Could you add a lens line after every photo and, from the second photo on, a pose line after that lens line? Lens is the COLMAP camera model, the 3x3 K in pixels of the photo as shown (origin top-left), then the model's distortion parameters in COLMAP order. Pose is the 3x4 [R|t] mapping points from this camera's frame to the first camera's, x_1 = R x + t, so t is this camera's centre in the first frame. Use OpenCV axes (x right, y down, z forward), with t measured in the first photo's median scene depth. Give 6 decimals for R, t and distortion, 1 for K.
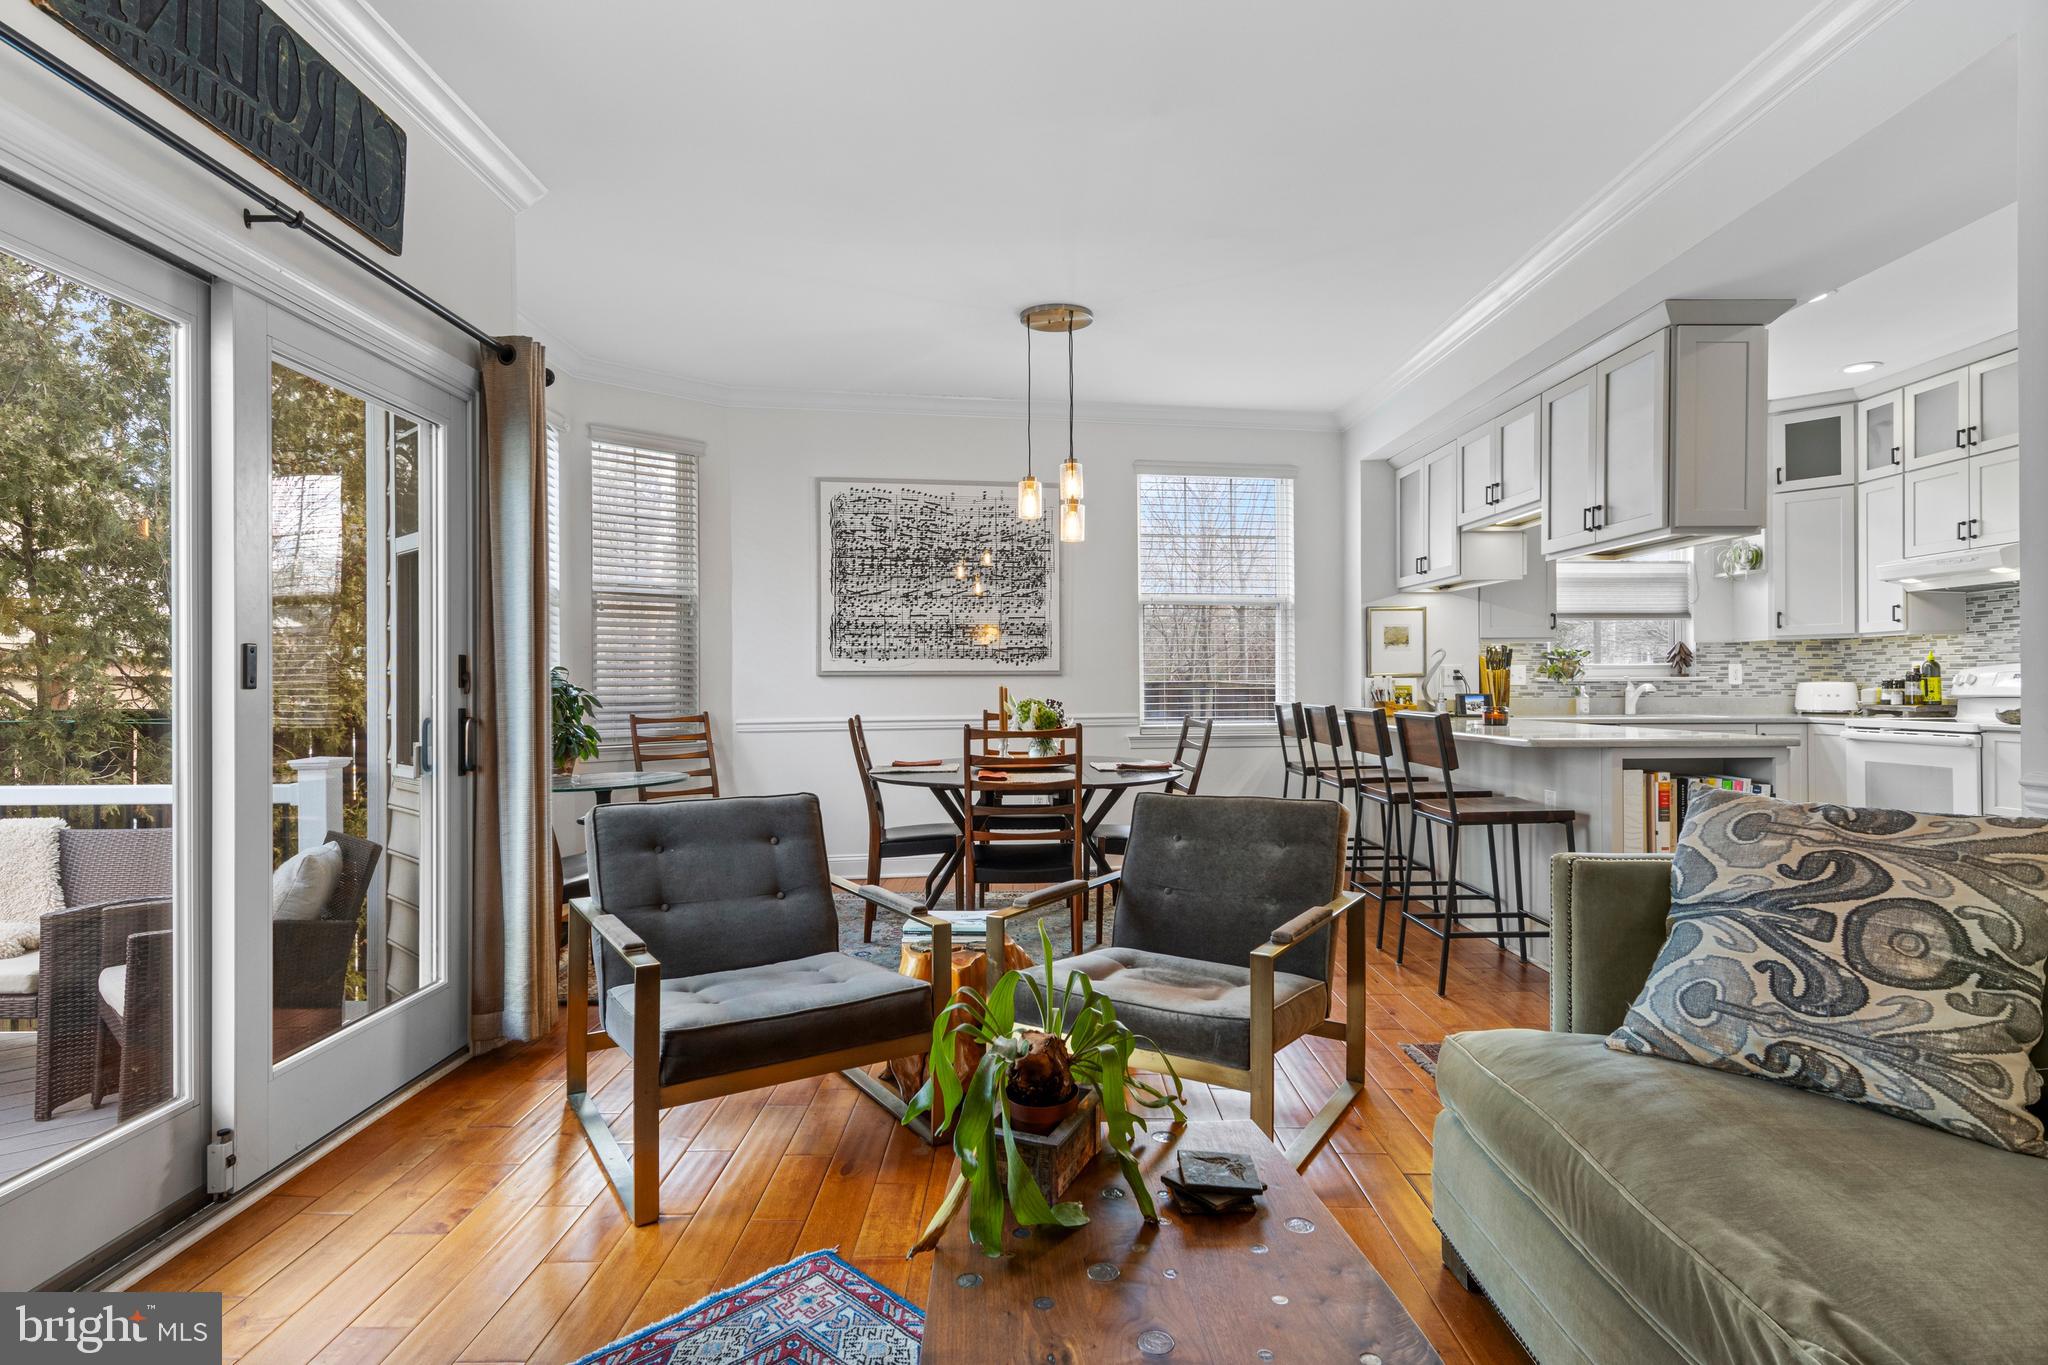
lens RADIAL K [[1039.9, 0, 1025.9], [0, 1039.9, 690.9], [0, 0, 1]] dist [0.013184, -0.004365]
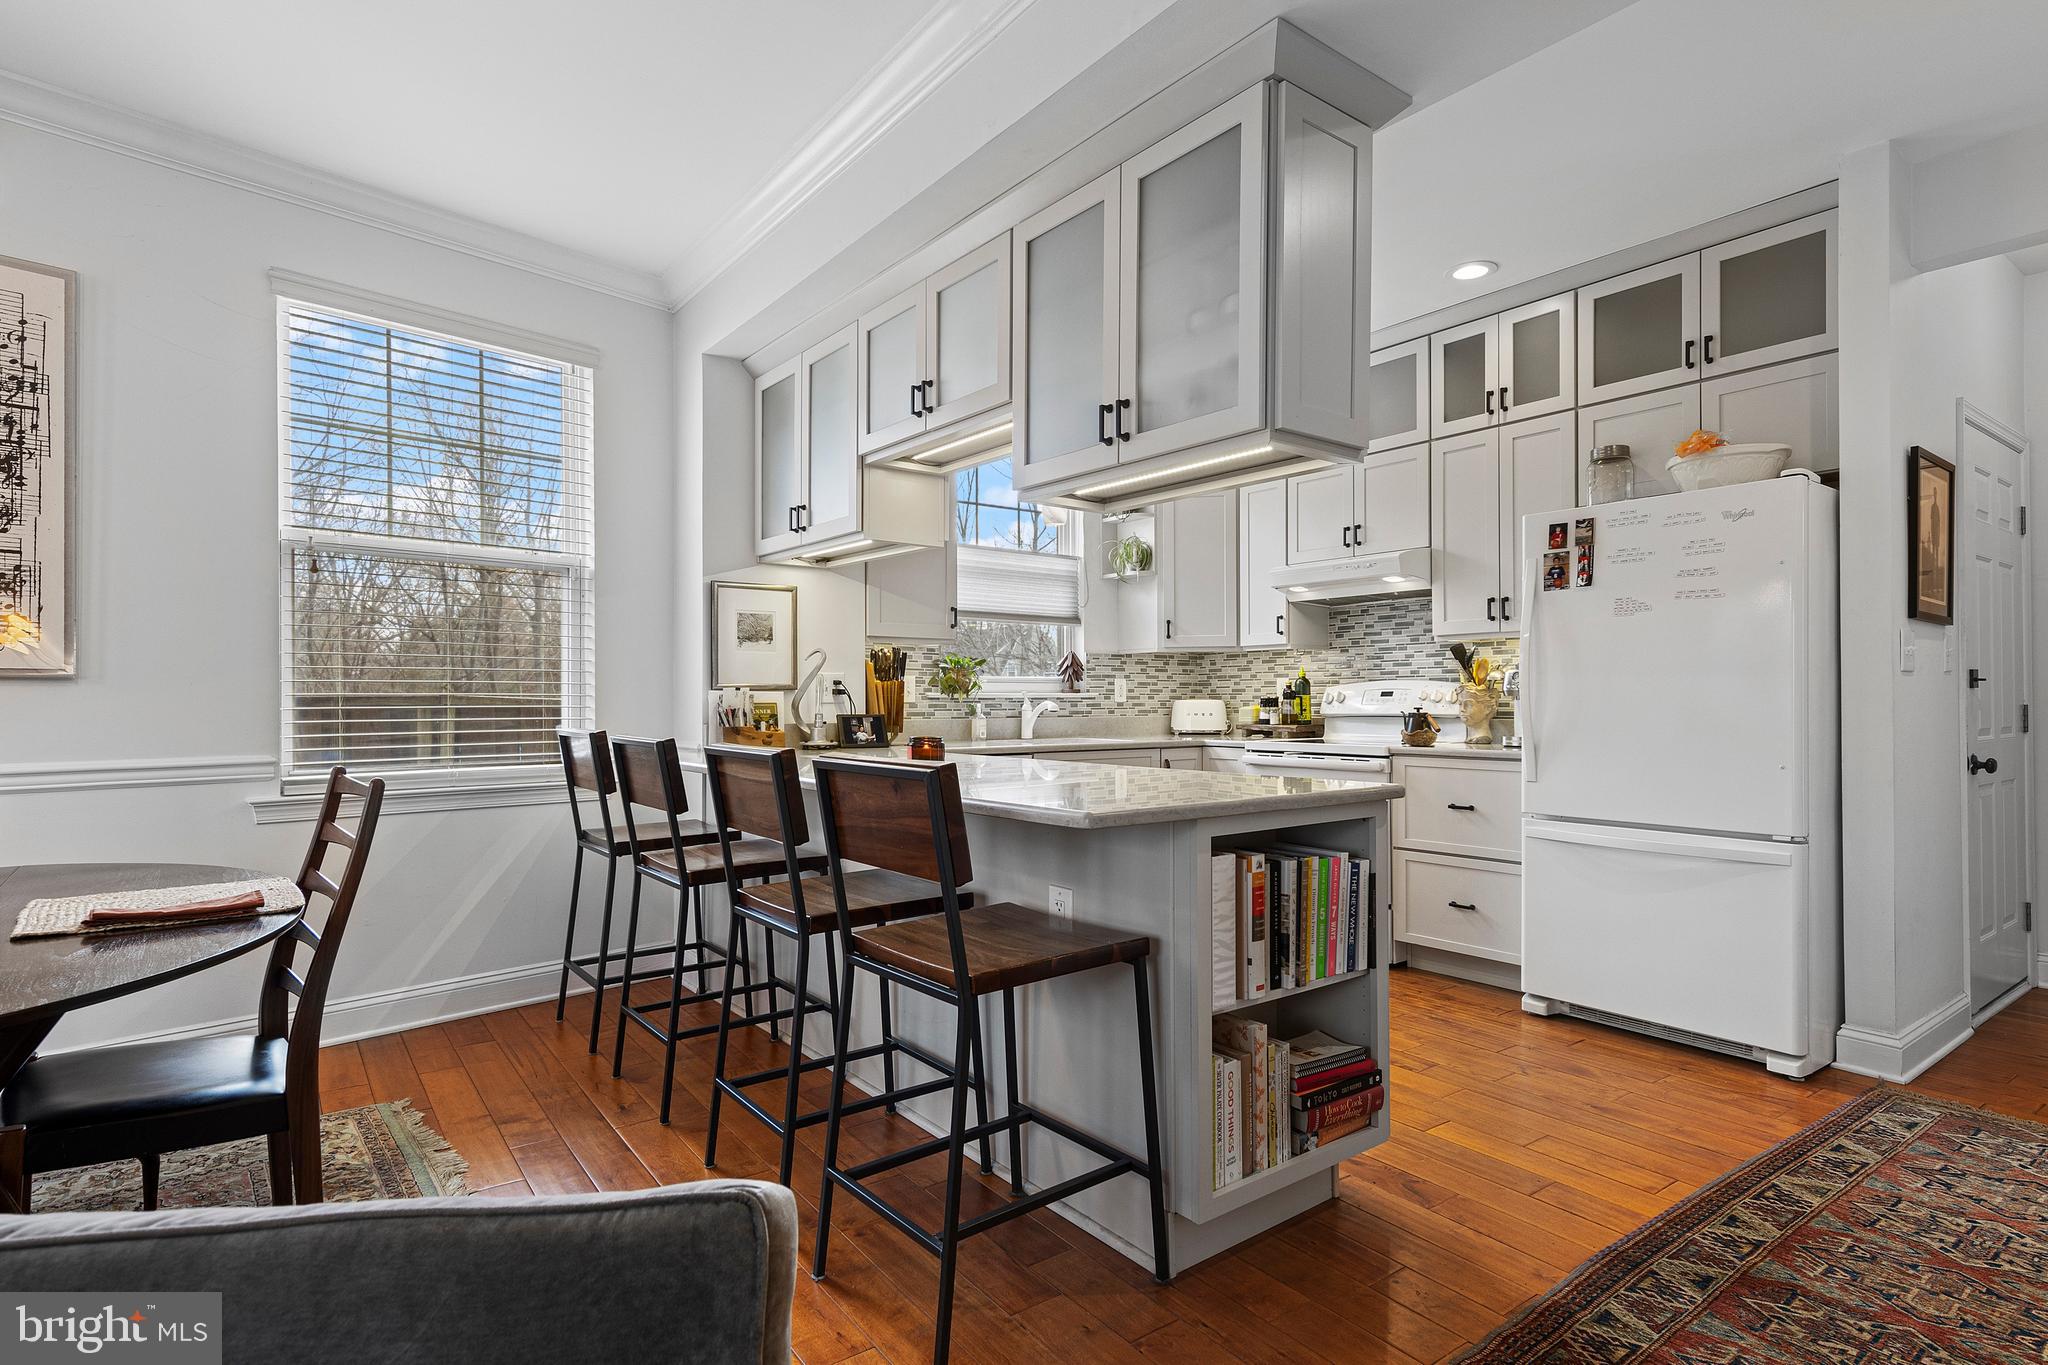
lens RADIAL K [[1044.6, 0, 1022.3], [0, 1044.6, 696.8], [0, 0, 1]] dist [0.011219, -0.001291]
pose [[0.803432, 0.005206, 0.595374, 0.097232], [0.001150, 0.999946, -0.010295, -0.001819], [-0.595396, 0.008956, 0.803383, 0.368363]]
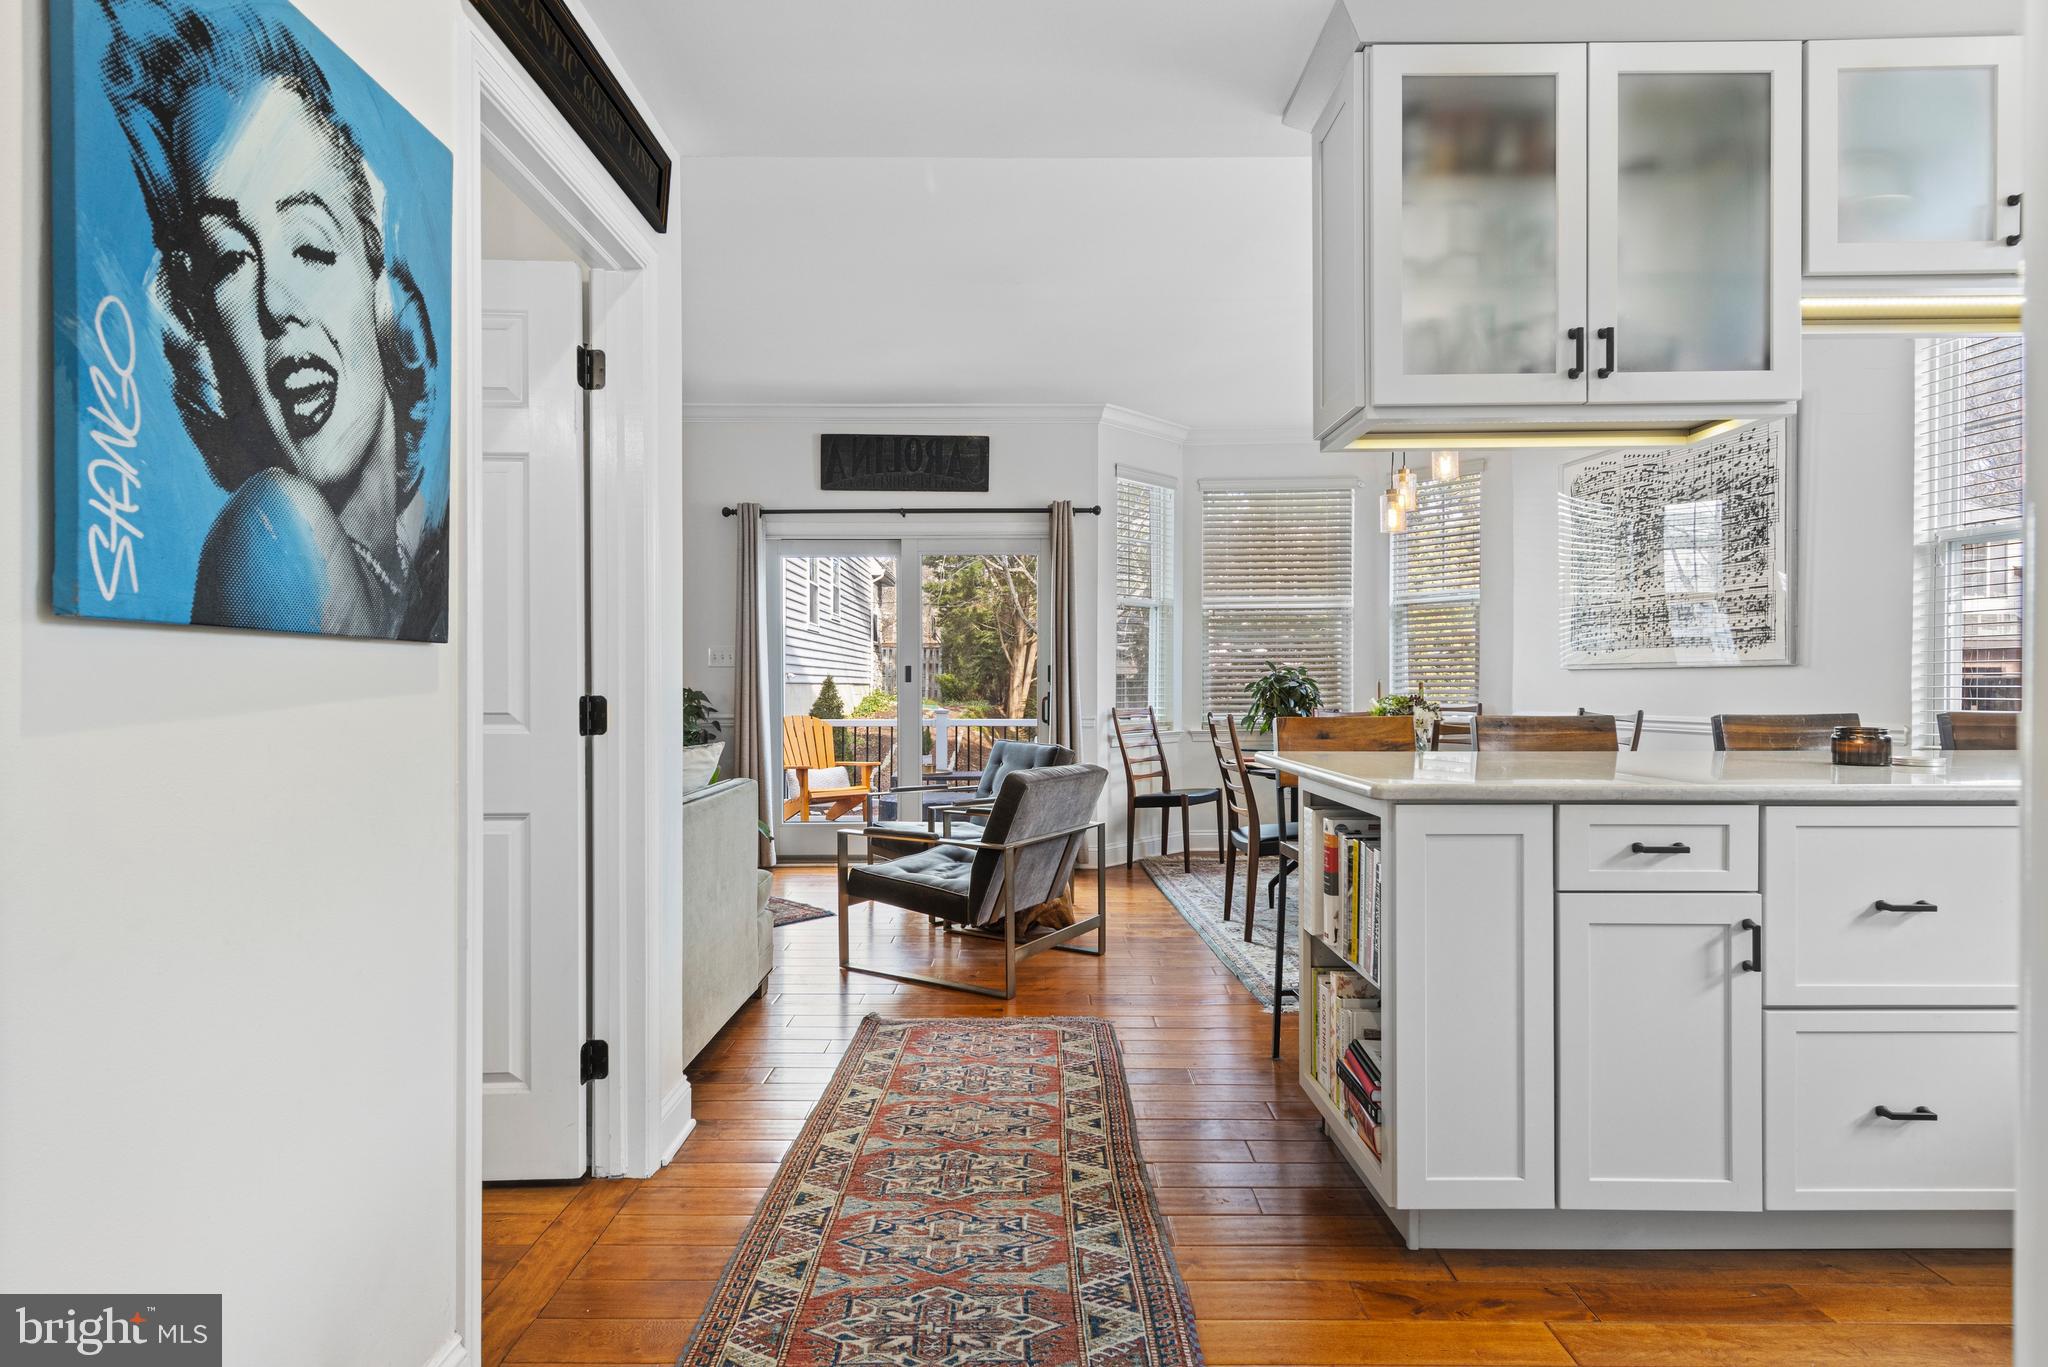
lens RADIAL K [[1049.1, 0, 1022.2], [0, 1049.1, 691.1], [0, 0, 1]] dist [0.012613, -0.002864]
pose [[-0.003094, 0.013182, -0.999908, 0.761917], [-0.003161, 0.999908, 0.013192, -0.005692], [0.999990, 0.003202, -0.003052, 0.486937]]
